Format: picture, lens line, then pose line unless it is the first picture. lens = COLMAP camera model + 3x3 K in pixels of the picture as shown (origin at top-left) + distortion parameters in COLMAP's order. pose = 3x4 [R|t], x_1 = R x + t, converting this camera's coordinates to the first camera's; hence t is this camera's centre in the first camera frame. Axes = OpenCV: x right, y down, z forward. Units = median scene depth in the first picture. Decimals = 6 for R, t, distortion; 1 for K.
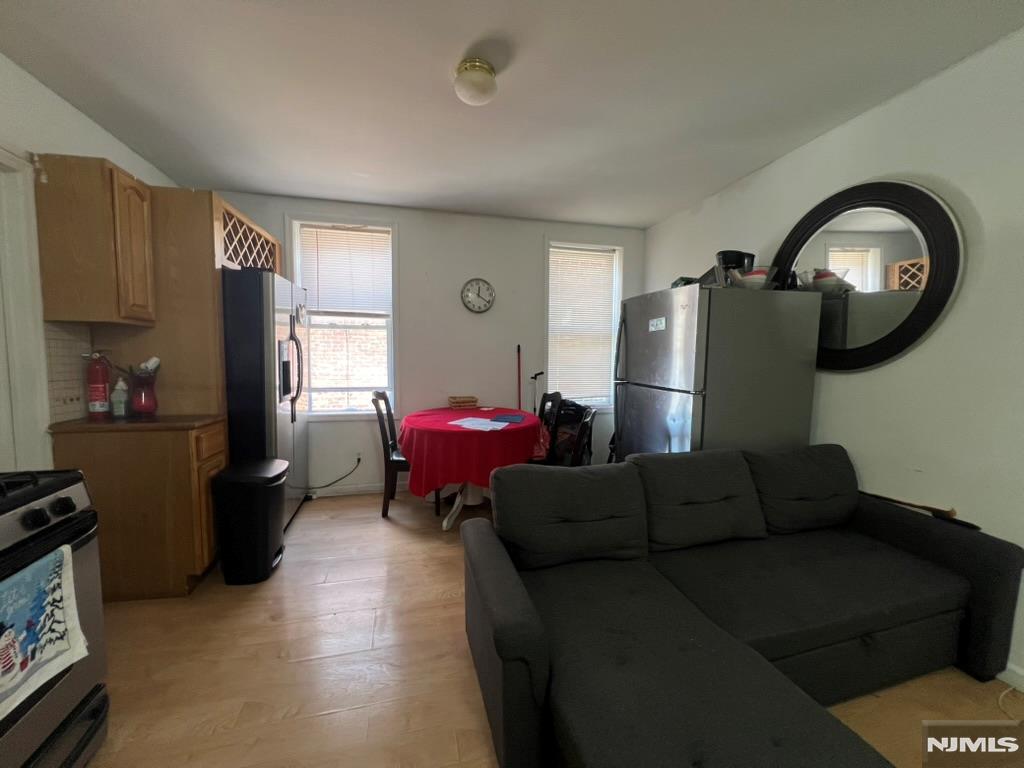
lens RADIAL K [[409.1, 0, 512.9], [0, 409.1, 388.2], [0, 0, 1]] dist [0.000078, 0.000000]
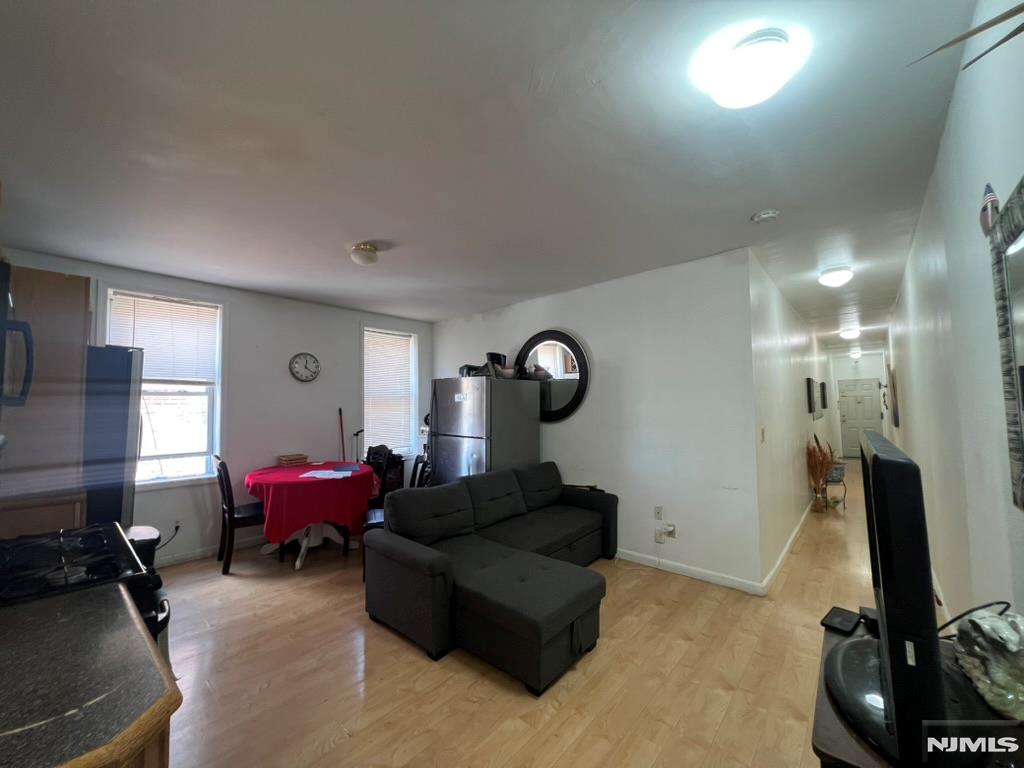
lens RADIAL K [[406.2, 0, 509.1], [0, 406.2, 384.2], [0, 0, 1]] dist [0.000422, 0.000095]
pose [[0.832198, 0.014931, 0.554277, -0.335292], [0.060895, 0.991129, -0.118128, -0.005287], [-0.551124, 0.132059, 0.823907, -0.388686]]
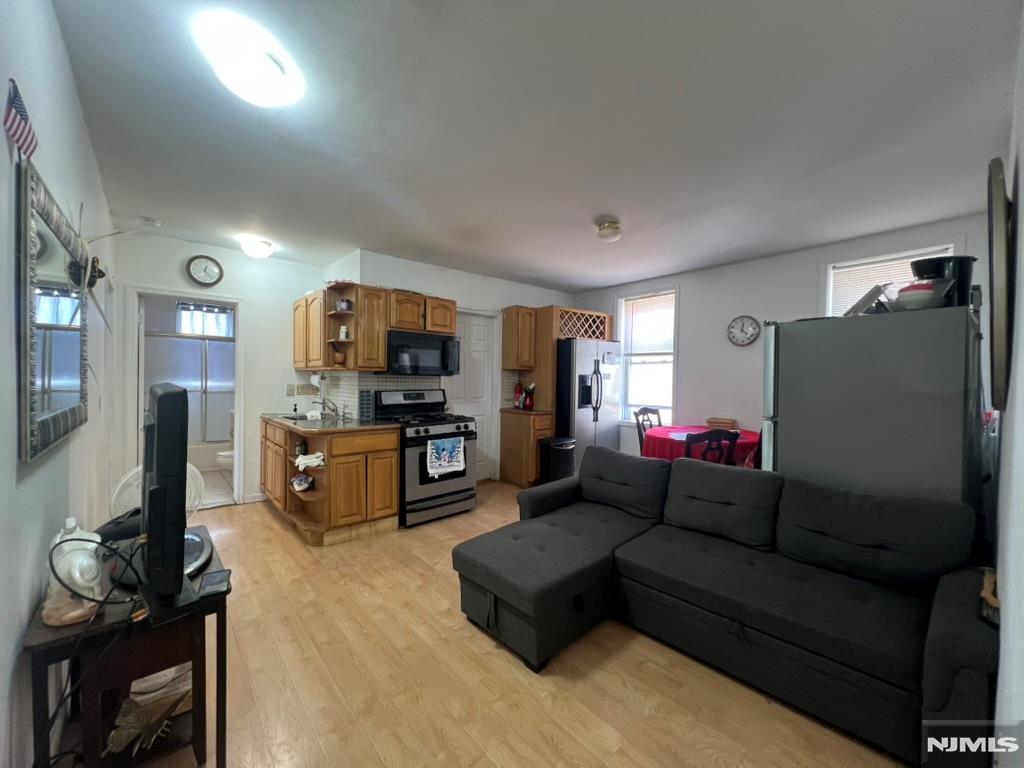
lens RADIAL K [[406.2, 0, 509.1], [0, 406.2, 384.2], [0, 0, 1]] dist [0.000422, 0.000095]
pose [[0.438782, 0.008770, -0.898551, 0.880905], [-0.077261, 0.996618, -0.028002, 0.002942], [0.895266, 0.081710, 0.437976, -0.077162]]
